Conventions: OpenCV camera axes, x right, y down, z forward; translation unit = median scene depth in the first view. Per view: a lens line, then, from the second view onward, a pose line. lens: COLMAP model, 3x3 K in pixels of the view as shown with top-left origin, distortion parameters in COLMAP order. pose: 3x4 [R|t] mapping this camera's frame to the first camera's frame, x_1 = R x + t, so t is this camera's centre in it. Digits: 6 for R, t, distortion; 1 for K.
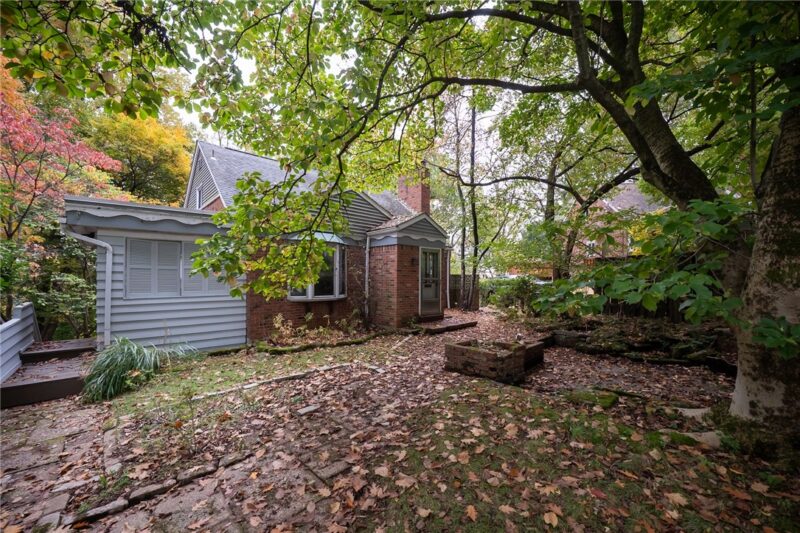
lens RADIAL K [[325.7, 0, 400.0], [0, 325.7, 266.5], [0, 0, 1]] dist [-0.032236, -0.000060]
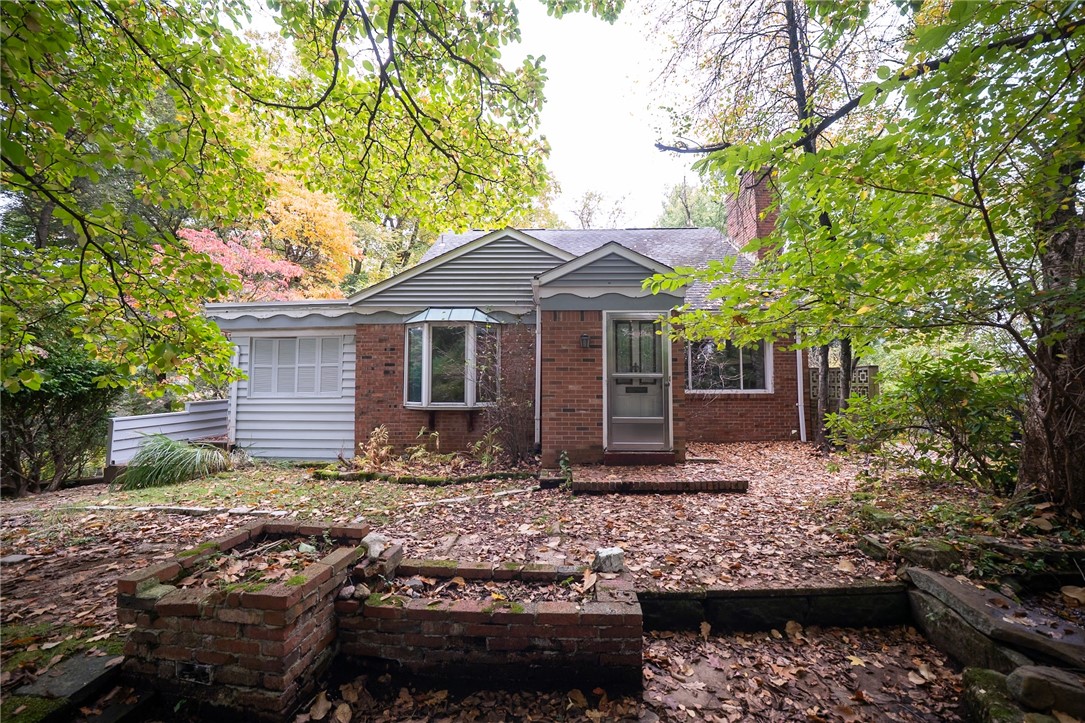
lens RADIAL K [[394.1, 0, 564.9], [0, 394.1, 361.3], [0, 0, 1]] dist [-0.044838, 0.000179]
pose [[0.704495, -0.045185, -0.708269, 0.642622], [0.028571, 0.998968, -0.035311, 0.052121], [0.709134, 0.004640, 0.705059, 0.774098]]
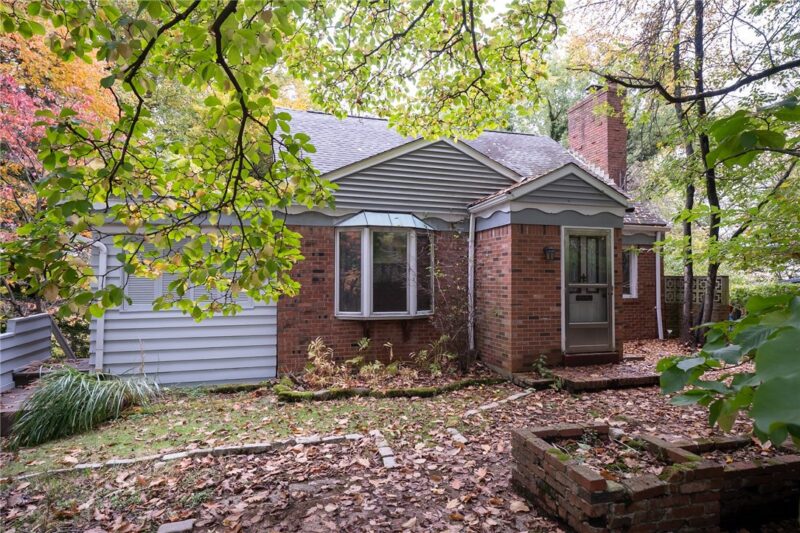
lens RADIAL K [[450.2, 0, 400.0], [0, 450.2, 266.5], [0, 0, 1]] dist [0.005158, 0.000491]
pose [[0.883804, -0.016826, -0.467554, 0.250562], [0.018578, 0.999827, -0.000864, 0.003199], [0.467488, -0.007922, 0.883964, 0.298285]]
